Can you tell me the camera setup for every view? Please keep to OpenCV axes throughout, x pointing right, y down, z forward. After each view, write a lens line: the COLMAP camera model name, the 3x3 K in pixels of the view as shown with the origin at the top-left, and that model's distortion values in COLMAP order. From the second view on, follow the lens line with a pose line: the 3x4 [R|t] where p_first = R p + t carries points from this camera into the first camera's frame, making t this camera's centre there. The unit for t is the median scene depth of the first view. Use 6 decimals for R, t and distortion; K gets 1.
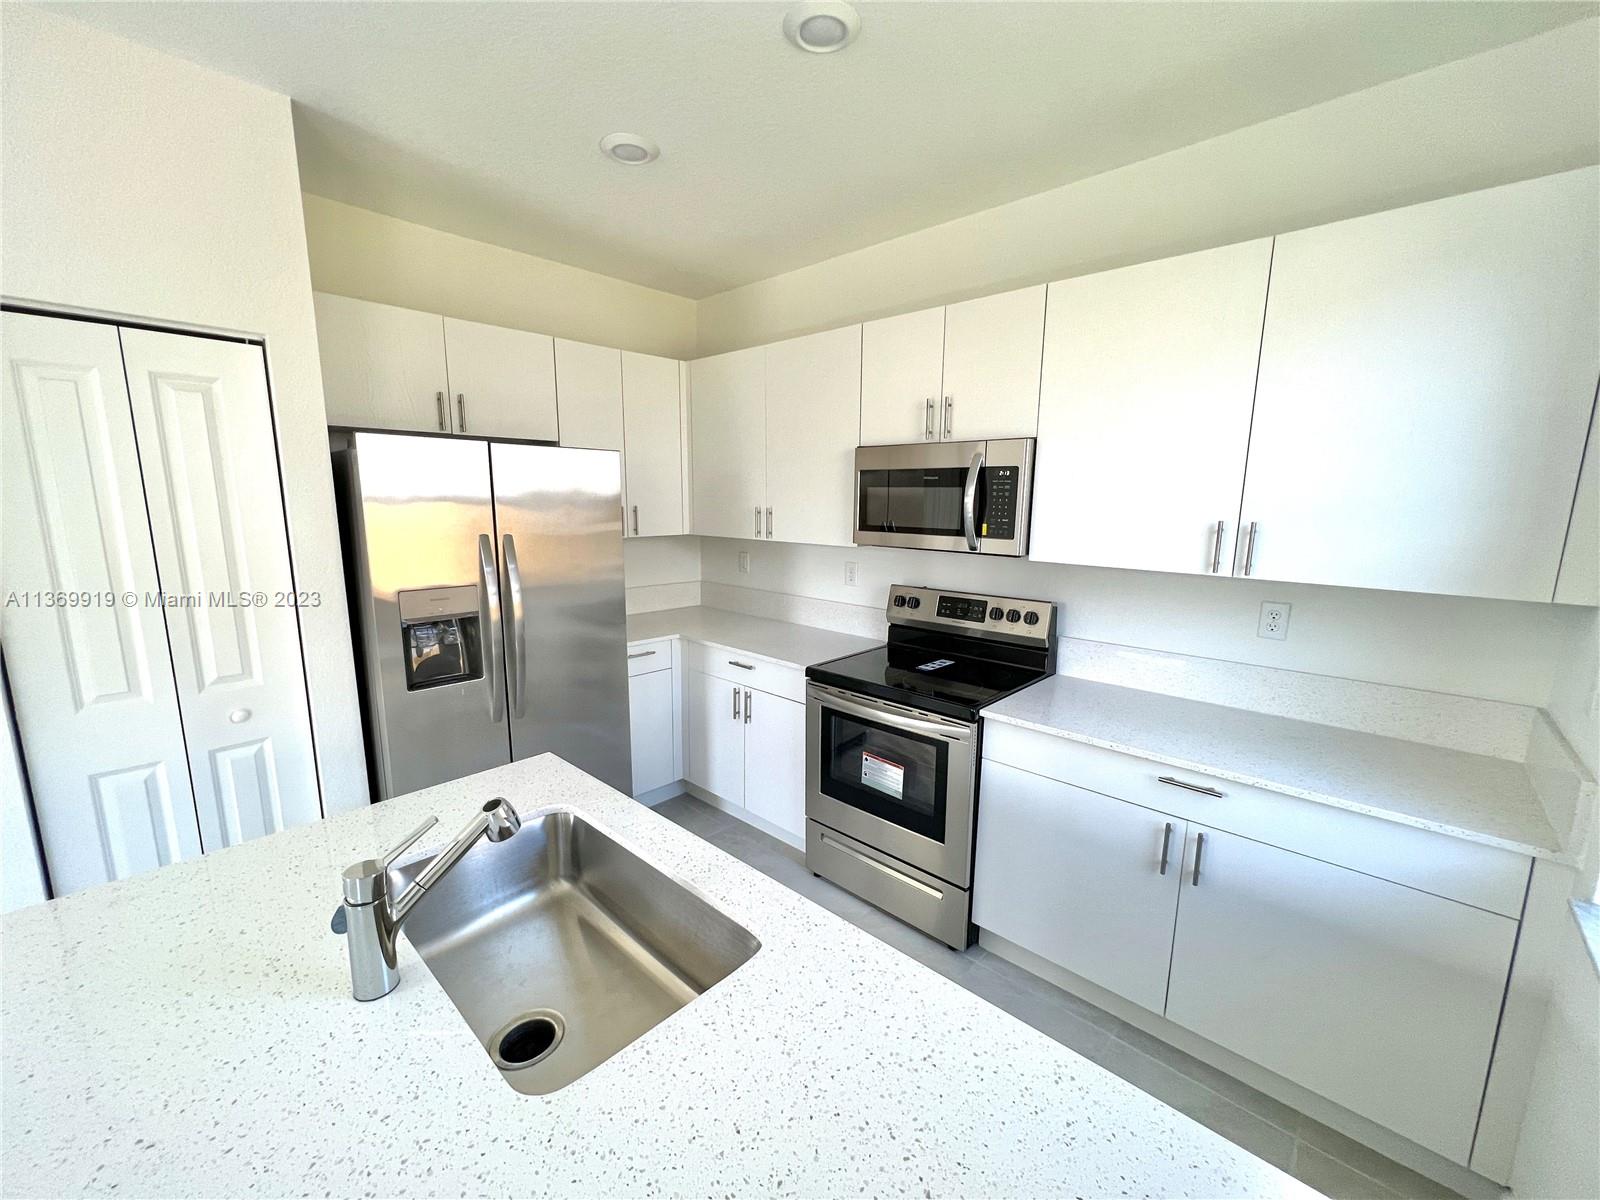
lens RADIAL K [[641.2, 0, 794.5], [0, 641.2, 597.9], [0, 0, 1]] dist [-0.003405, 0.001278]
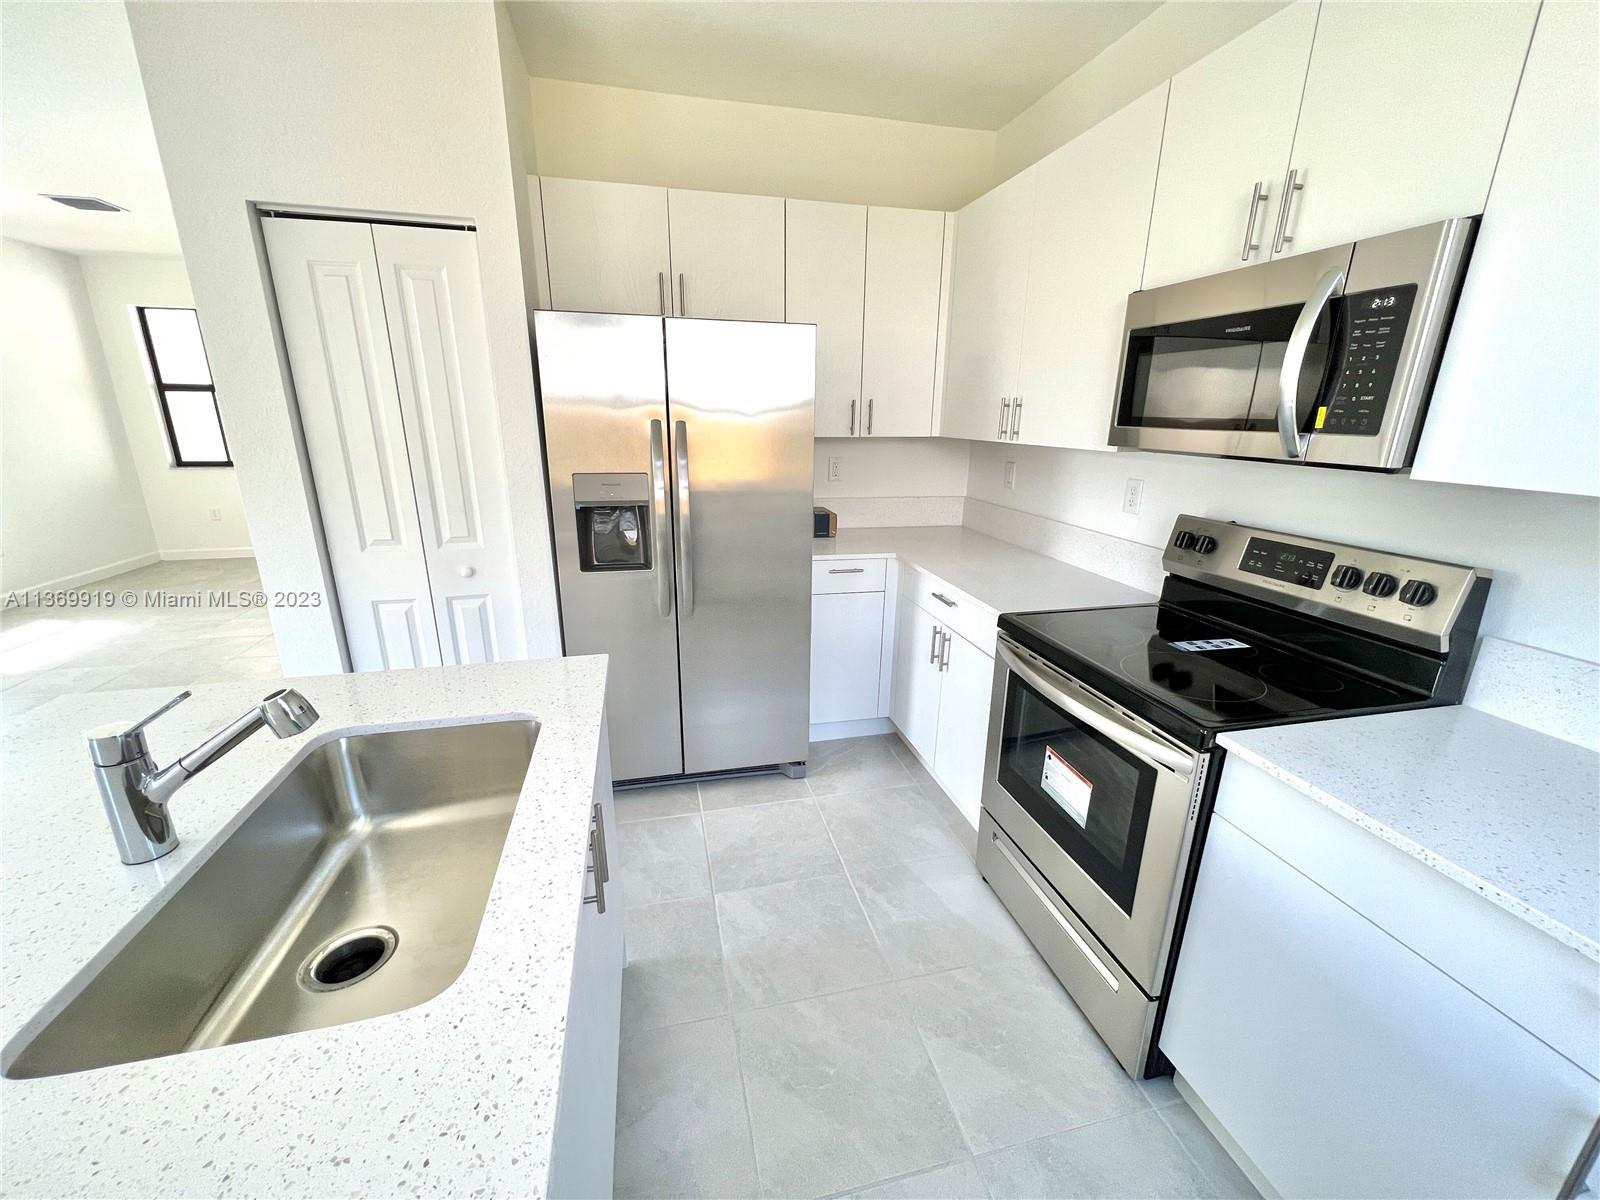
lens RADIAL K [[641.2, 0, 802.4], [0, 641.2, 599.2], [0, 0, 1]] dist [-0.003405, 0.001278]
pose [[0.838491, 0.154231, -0.522634, 0.219493], [-0.090788, 0.985244, 0.145092, 0.005435], [0.537299, -0.074209, 0.840120, 0.276714]]
